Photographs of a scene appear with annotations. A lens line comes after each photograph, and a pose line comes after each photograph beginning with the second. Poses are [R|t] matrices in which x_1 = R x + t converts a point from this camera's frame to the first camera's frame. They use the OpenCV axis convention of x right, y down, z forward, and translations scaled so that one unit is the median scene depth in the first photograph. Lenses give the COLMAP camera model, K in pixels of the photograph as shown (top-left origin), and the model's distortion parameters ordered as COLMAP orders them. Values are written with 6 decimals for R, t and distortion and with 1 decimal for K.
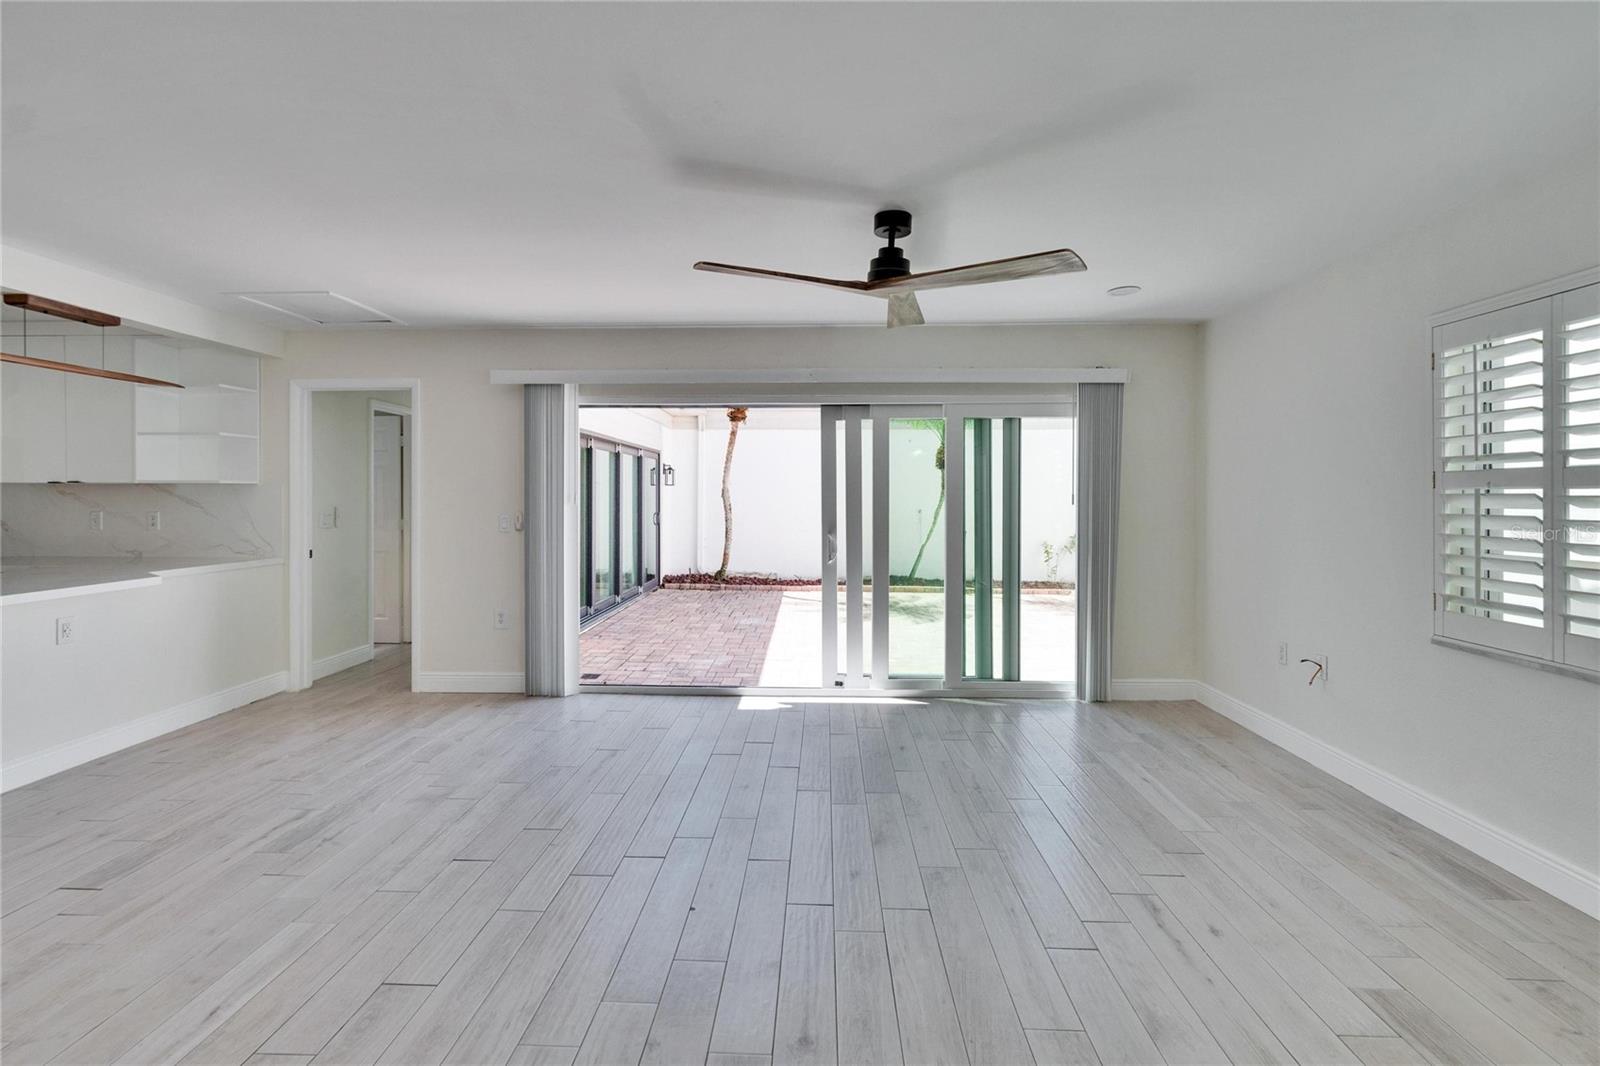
lens RADIAL K [[715.8, 0, 787.3], [0, 715.8, 497.3], [0, 0, 1]] dist [-0.001370, -0.001367]
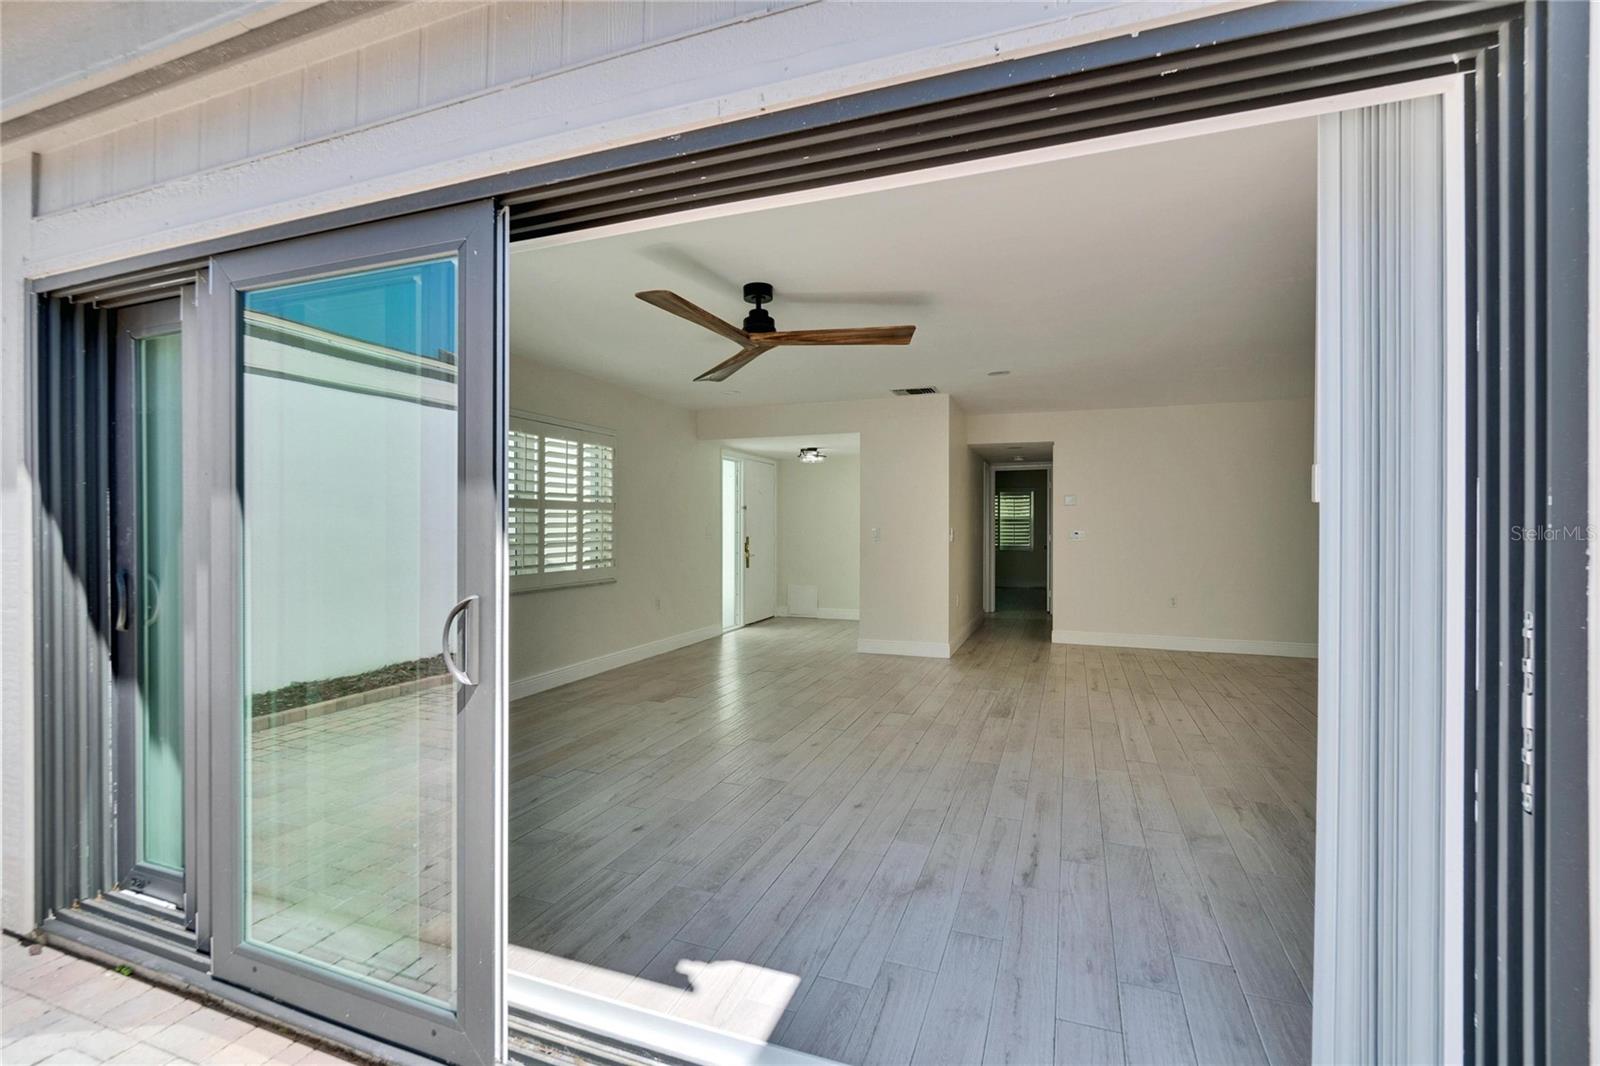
lens RADIAL K [[715.8, 0, 805.3], [0, 715.8, 523.4], [0, 0, 1]] dist [-0.001370, -0.001367]
pose [[-0.955086, -0.000668, 0.296327, -0.201484], [-0.002067, 0.999988, -0.004408, 0.021126], [-0.296321, -0.004822, -0.955076, 1.421319]]
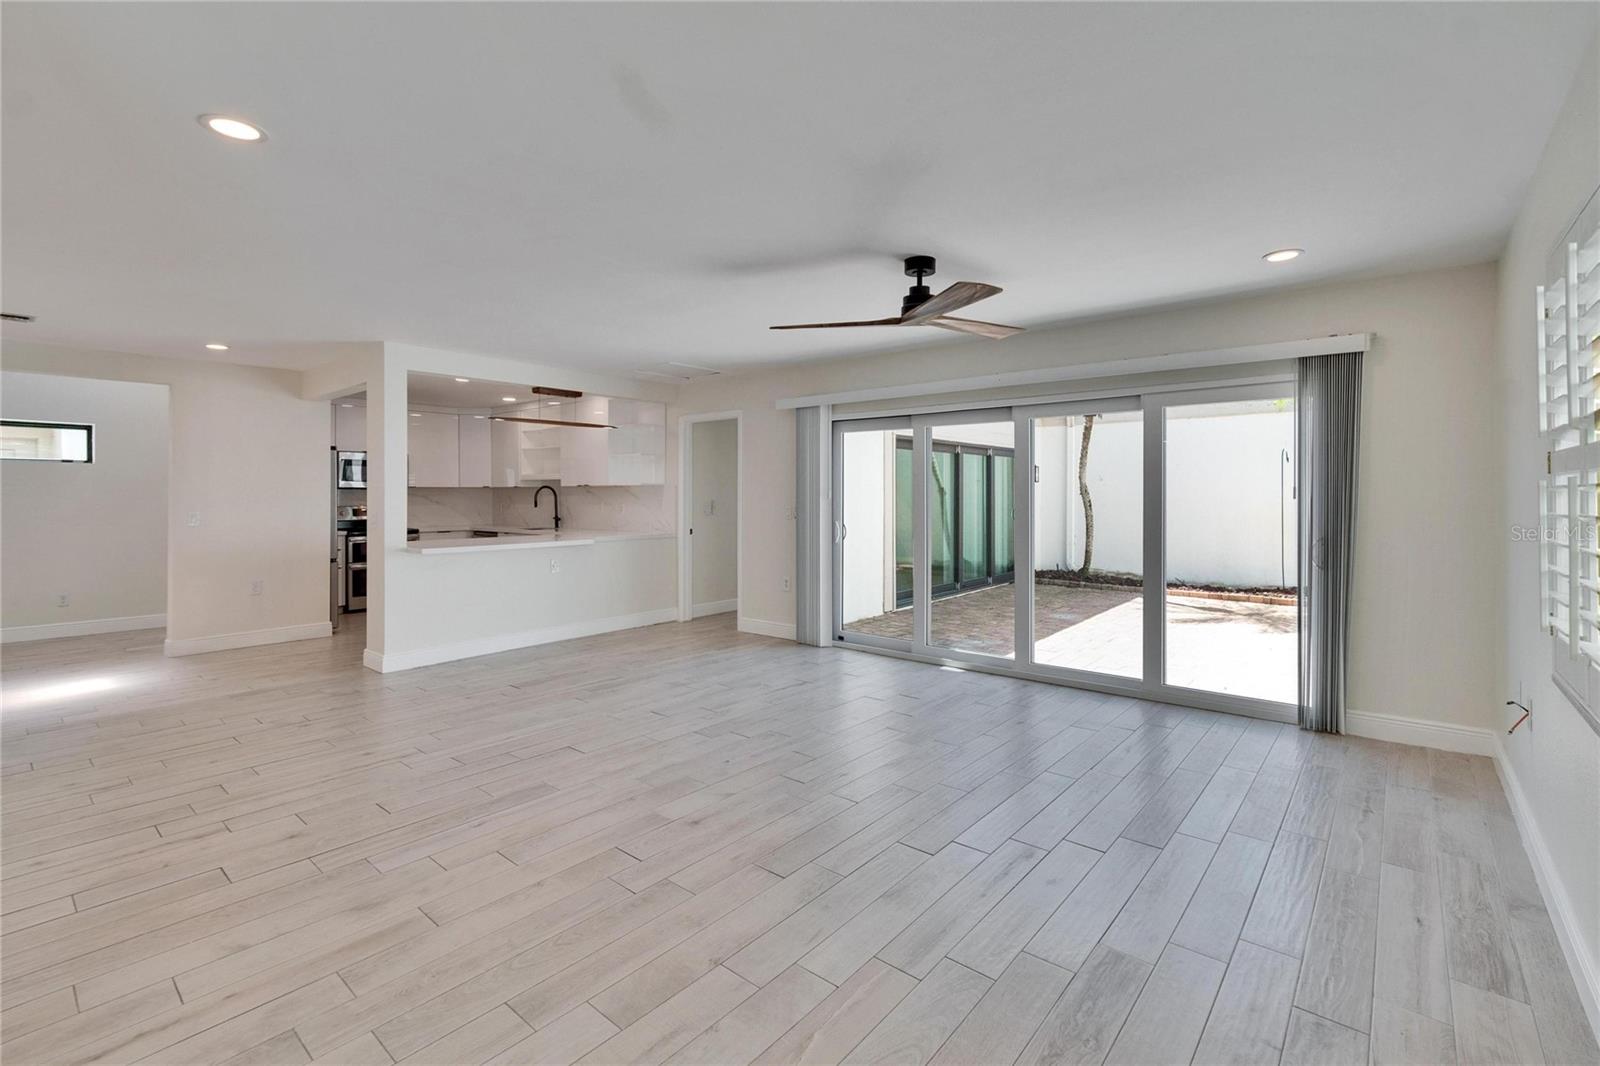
lens RADIAL K [[715.8, 0, 775.7], [0, 715.8, 494.6], [0, 0, 1]] dist [-0.001370, -0.001367]
pose [[0.778901, -0.003557, -0.627136, 0.464536], [0.003053, 0.999994, -0.001879, 0.004763], [0.627139, -0.000451, 0.778907, -0.062614]]
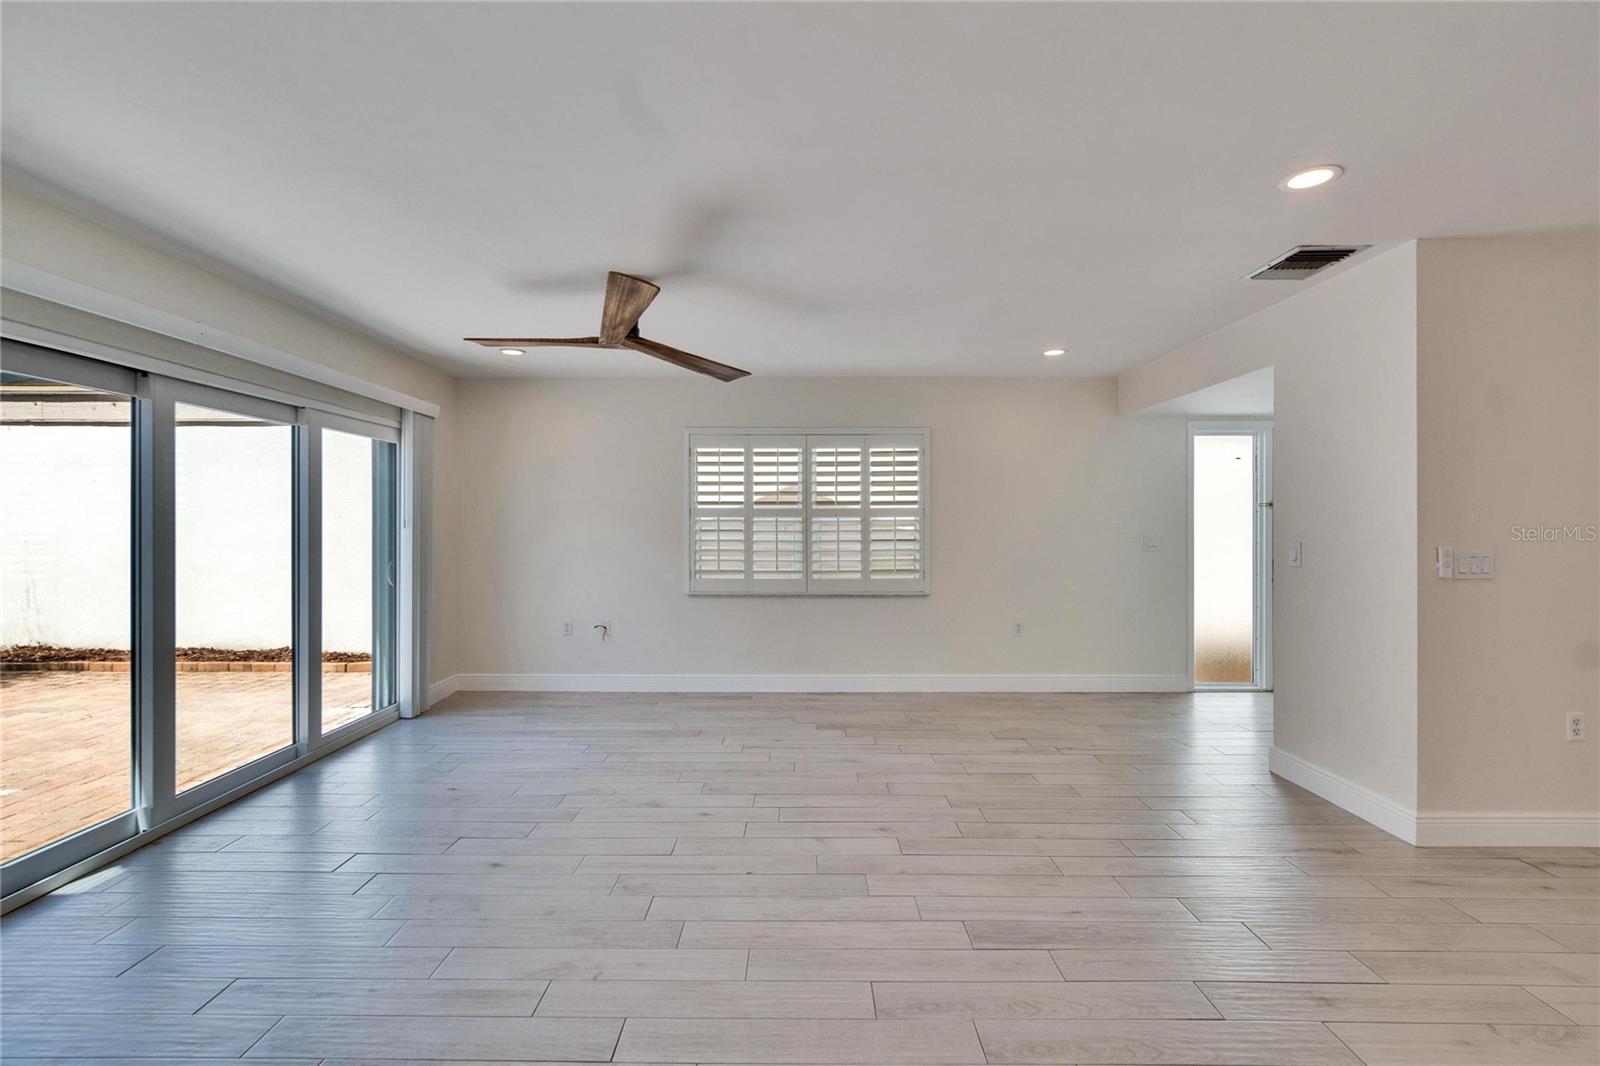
lens RADIAL K [[715.8, 0, 793.7], [0, 715.8, 525.1], [0, 0, 1]] dist [-0.001370, -0.001367]
pose [[-0.041909, -0.004738, 0.999110, -0.669007], [0.000354, 0.999989, 0.004757, 0.000116], [-0.999121, 0.000553, -0.041907, 0.501236]]
